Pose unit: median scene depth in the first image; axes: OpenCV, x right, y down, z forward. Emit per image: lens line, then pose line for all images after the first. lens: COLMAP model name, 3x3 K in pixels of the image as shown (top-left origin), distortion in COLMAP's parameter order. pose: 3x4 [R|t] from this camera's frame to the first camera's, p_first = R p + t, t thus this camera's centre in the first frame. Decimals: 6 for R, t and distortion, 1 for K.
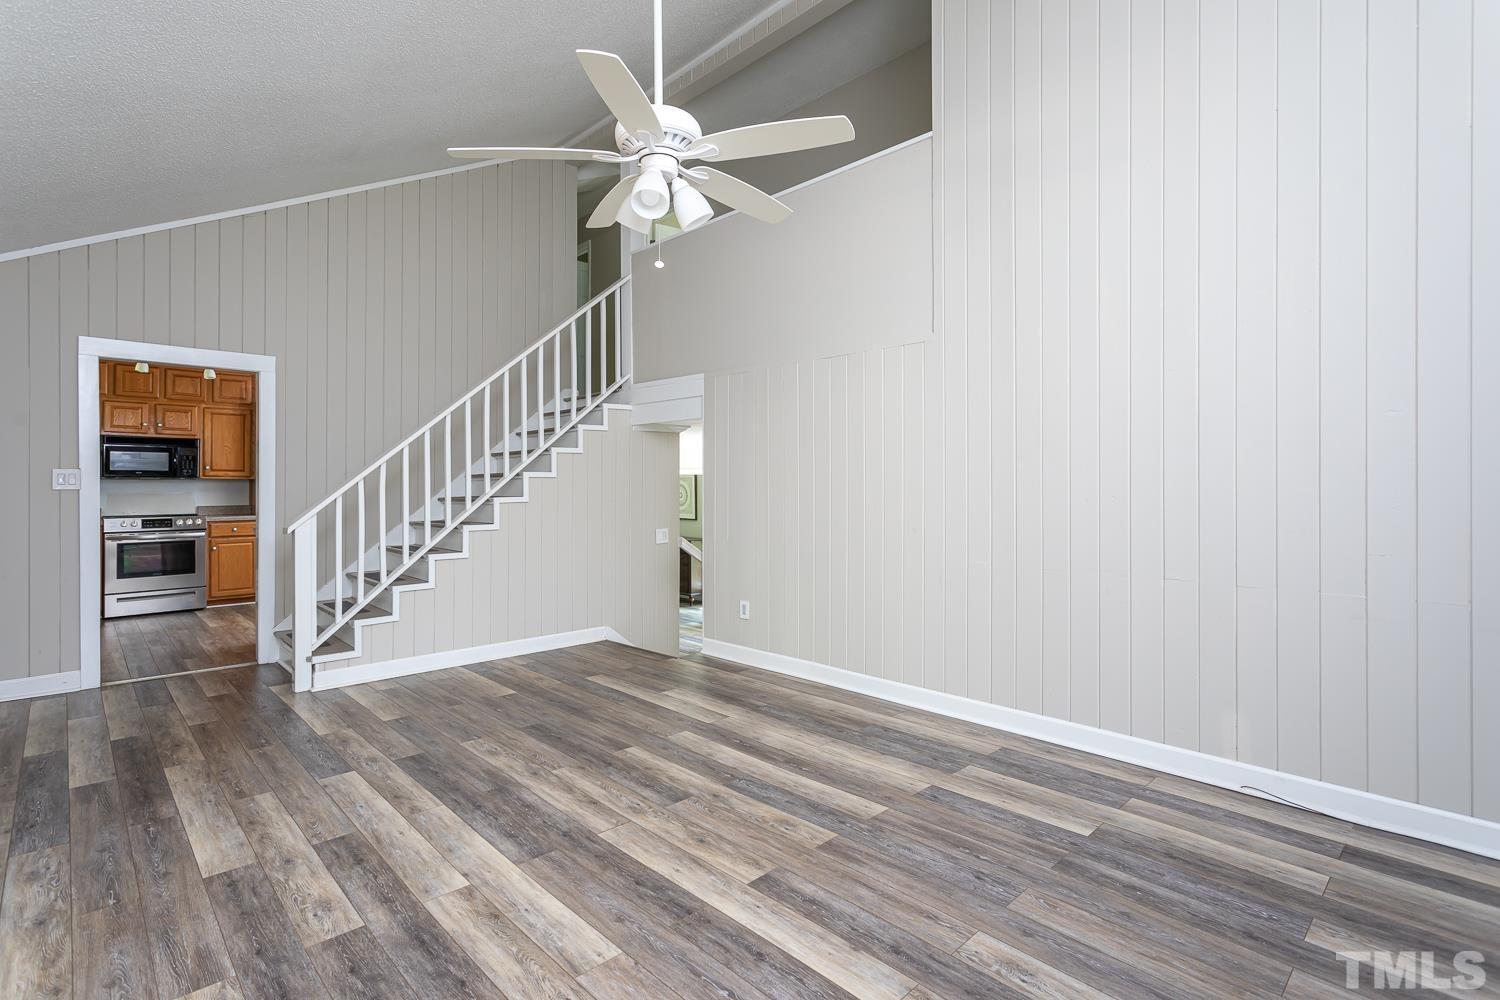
lens RADIAL K [[721.3, 0, 747.2], [0, 721.3, 490.7], [0, 0, 1]] dist [-0.000008, 0.001285]
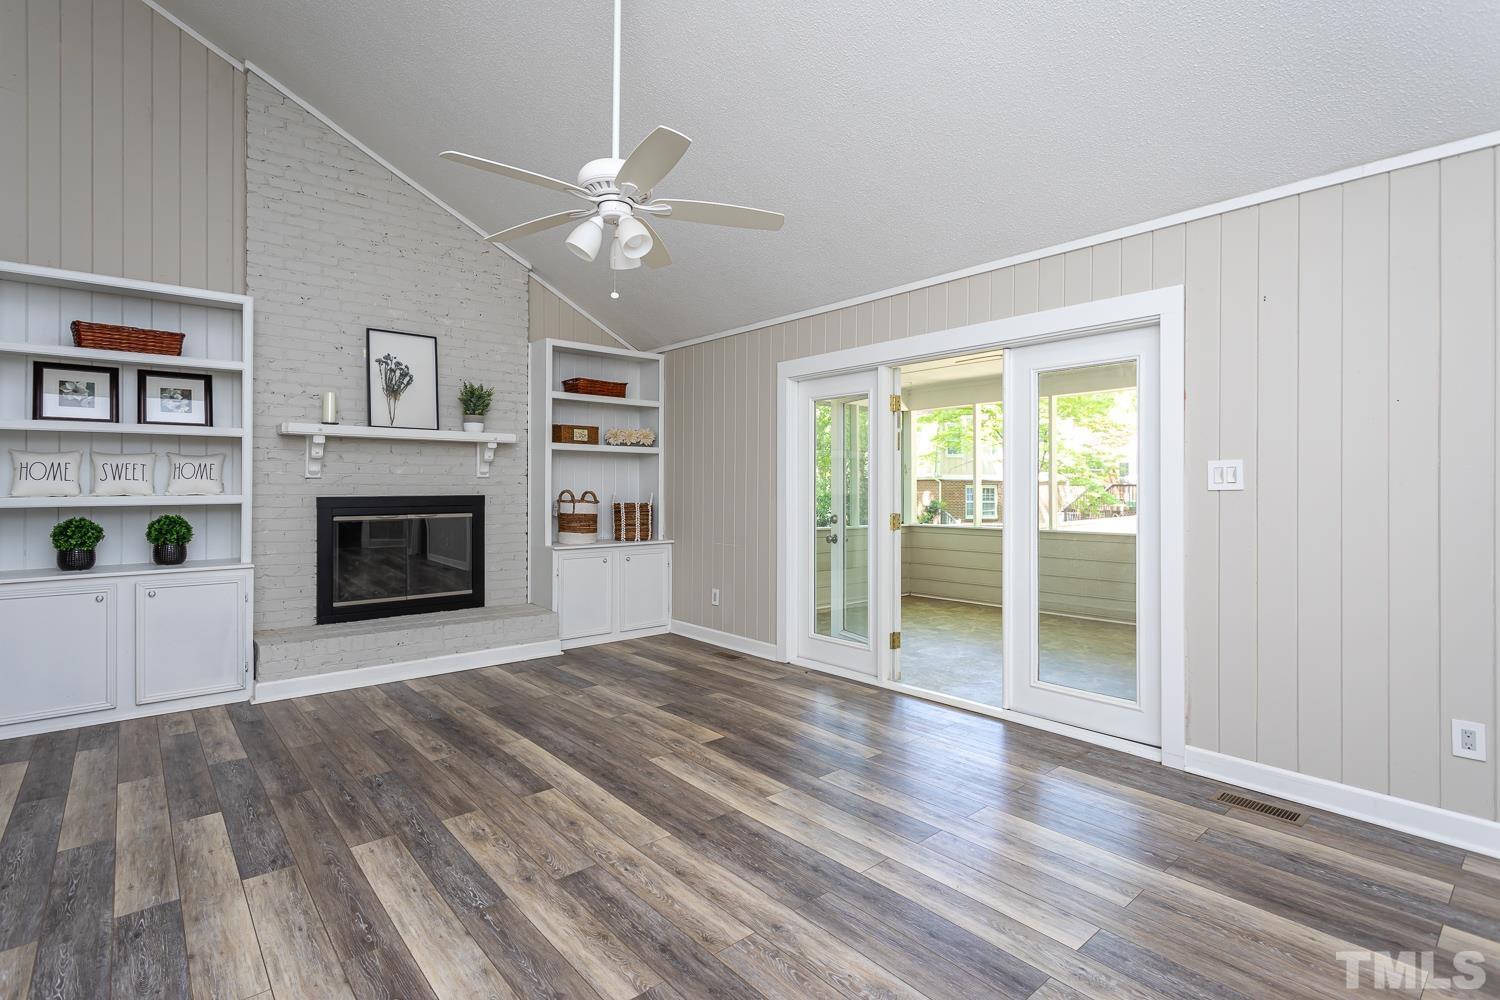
lens RADIAL K [[721.3, 0, 745.8], [0, 721.3, 489.6], [0, 0, 1]] dist [-0.000008, 0.001285]
pose [[-0.998813, 0.003858, 0.048546, -0.353989], [0.004482, 0.999909, 0.012751, -0.014827], [-0.048492, 0.012954, -0.998740, 1.946379]]
